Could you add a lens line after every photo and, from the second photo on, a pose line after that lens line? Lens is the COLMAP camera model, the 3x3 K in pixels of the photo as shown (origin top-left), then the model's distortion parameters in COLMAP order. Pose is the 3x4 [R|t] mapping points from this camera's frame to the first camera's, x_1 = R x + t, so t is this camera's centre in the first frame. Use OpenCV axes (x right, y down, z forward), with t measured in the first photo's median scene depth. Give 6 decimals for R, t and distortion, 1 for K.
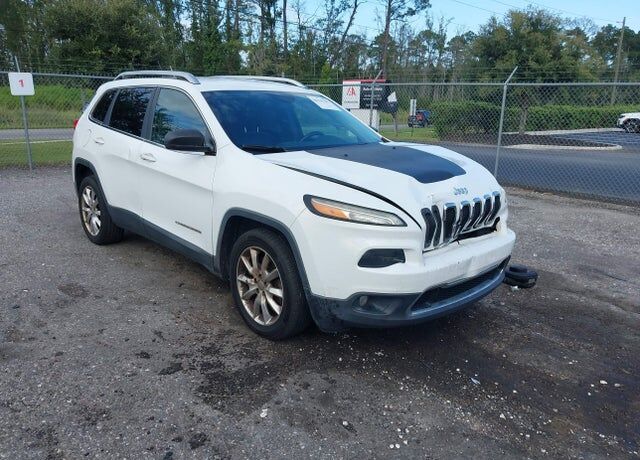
lens RADIAL K [[530.3, 0, 320.0], [0, 530.3, 230.0], [0, 0, 1]] dist [-0.002982, -0.001360]
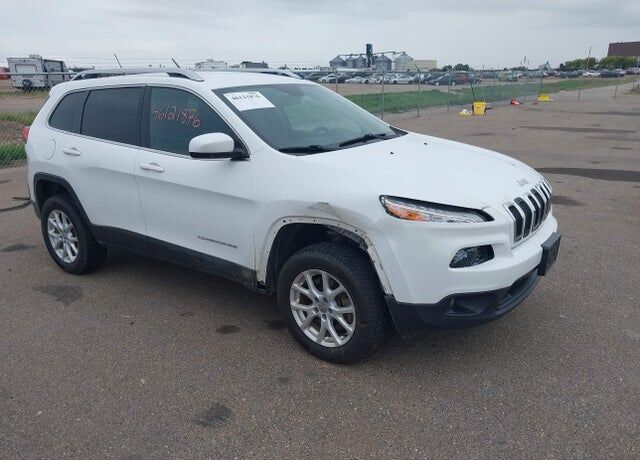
lens RADIAL K [[530.3, 0, 320.0], [0, 530.3, 230.0], [0, 0, 1]] dist [-0.002982, -0.001360]
pose [[0.974813, -0.097868, 0.200406, -0.272663], [0.093546, 0.995134, 0.030944, -0.039657], [-0.202459, -0.011417, 0.979224, 0.092804]]
